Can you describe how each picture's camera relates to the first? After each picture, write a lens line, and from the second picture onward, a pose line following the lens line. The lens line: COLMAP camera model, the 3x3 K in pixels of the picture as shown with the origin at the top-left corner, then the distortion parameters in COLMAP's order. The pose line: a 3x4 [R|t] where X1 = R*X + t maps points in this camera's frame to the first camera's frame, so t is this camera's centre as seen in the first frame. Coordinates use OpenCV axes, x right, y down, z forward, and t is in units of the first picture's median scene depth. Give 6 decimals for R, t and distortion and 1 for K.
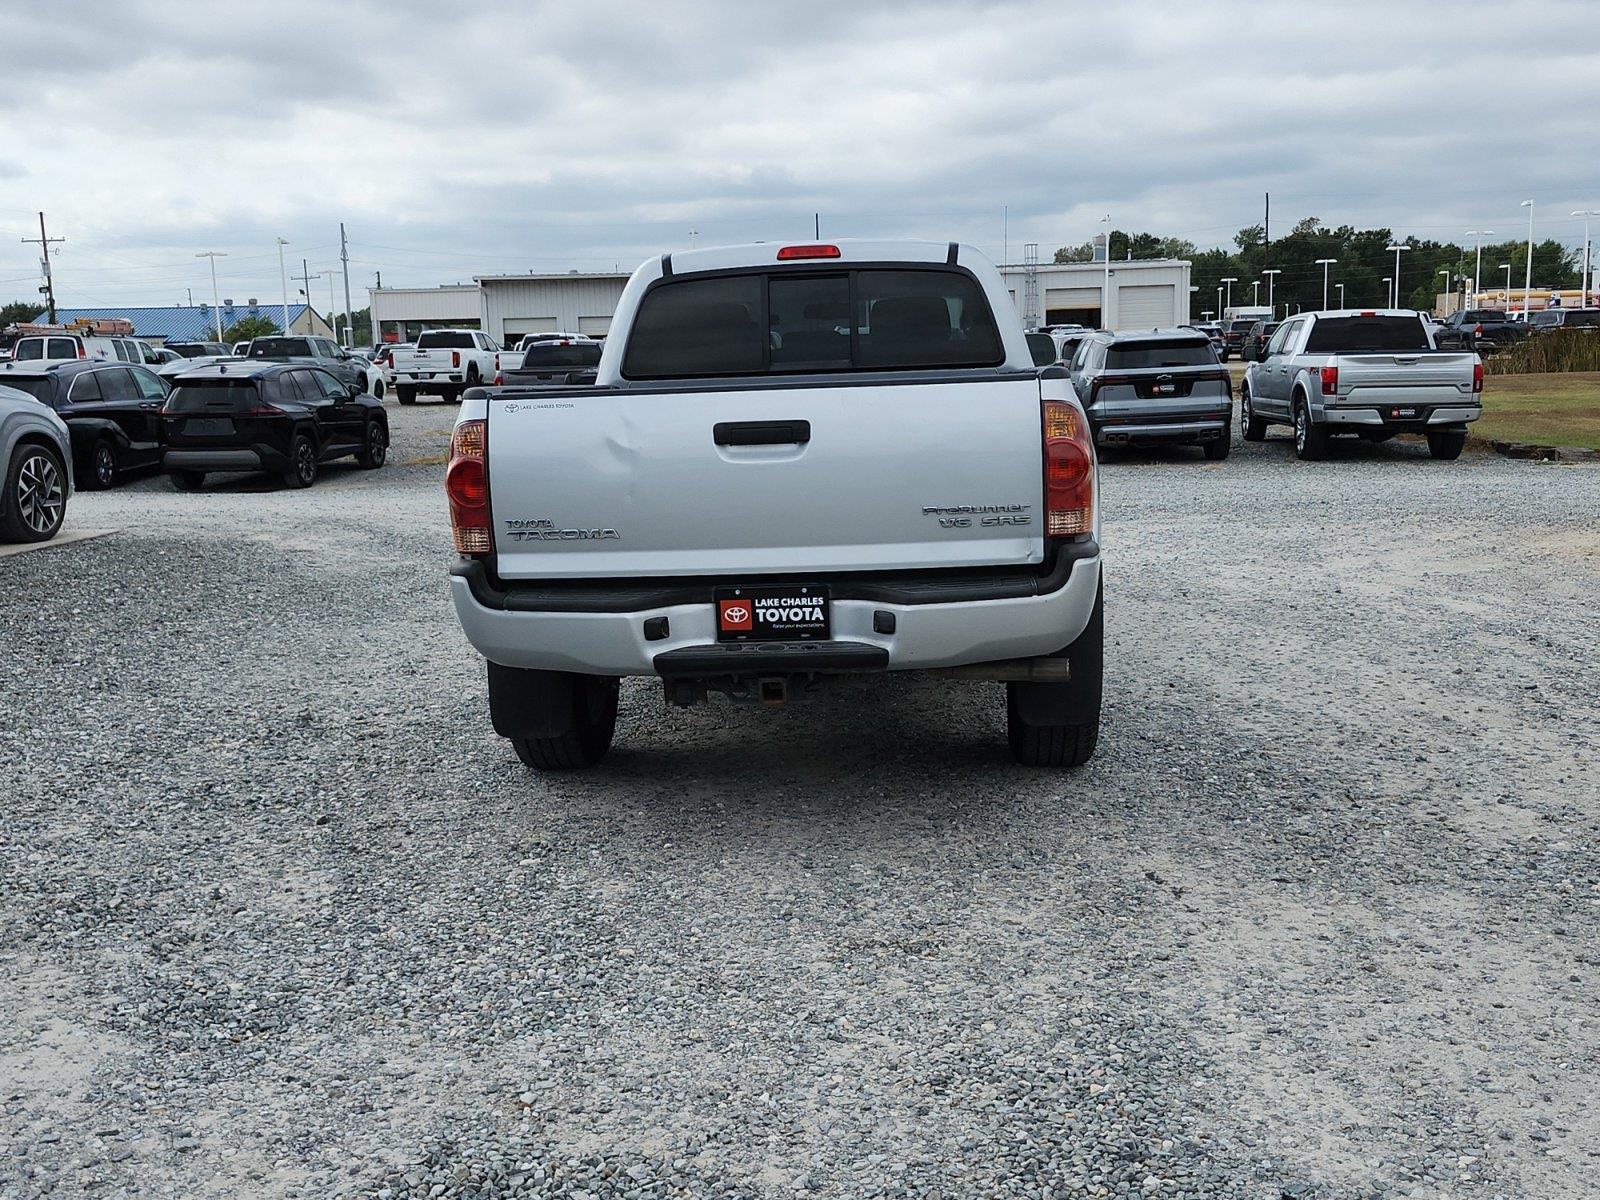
lens RADIAL K [[1704.5, 0, 789.7], [0, 1704.5, 648.4], [0, 0, 1]] dist [0.132571, -0.257836]
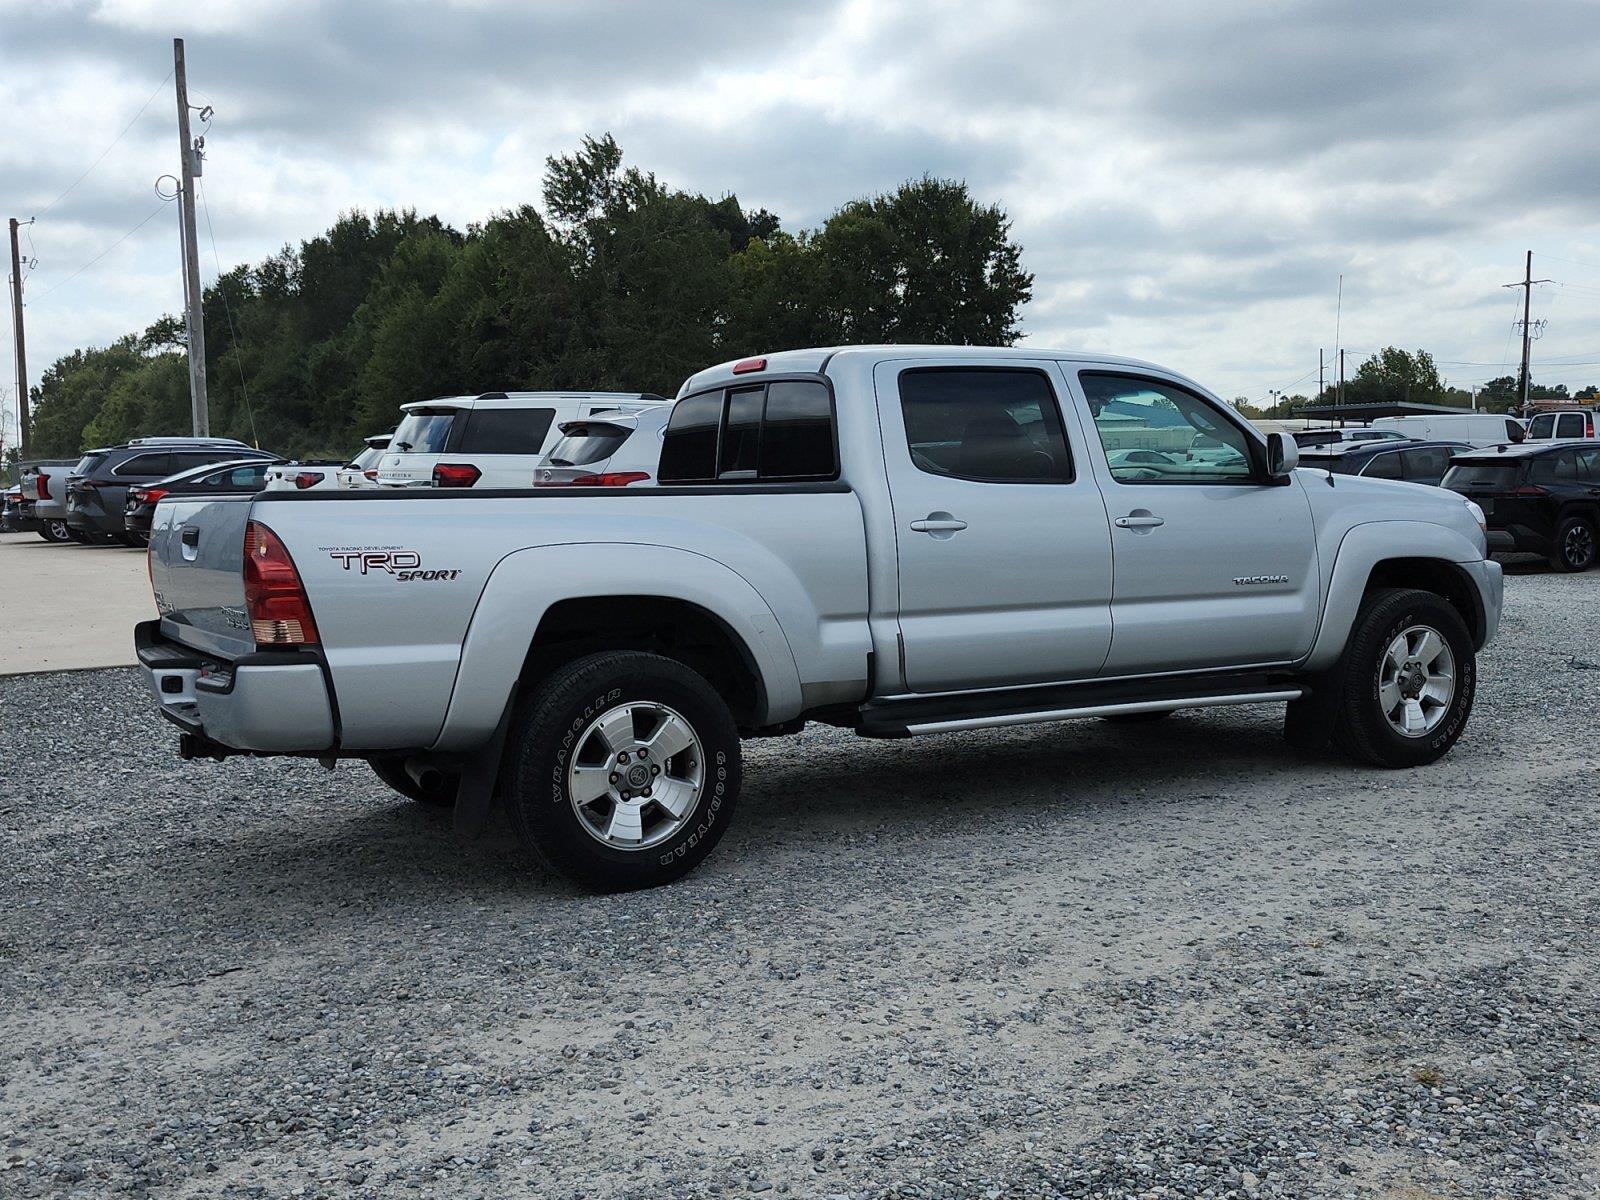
lens RADIAL K [[1704.5, 0, 789.7], [0, 1704.5, 648.4], [0, 0, 1]] dist [0.132571, -0.257836]
pose [[0.566752, 0.102074, -0.817541, 0.930231], [-0.133832, 0.990522, 0.030895, -0.104272], [0.812946, 0.091904, 0.575041, 0.489700]]
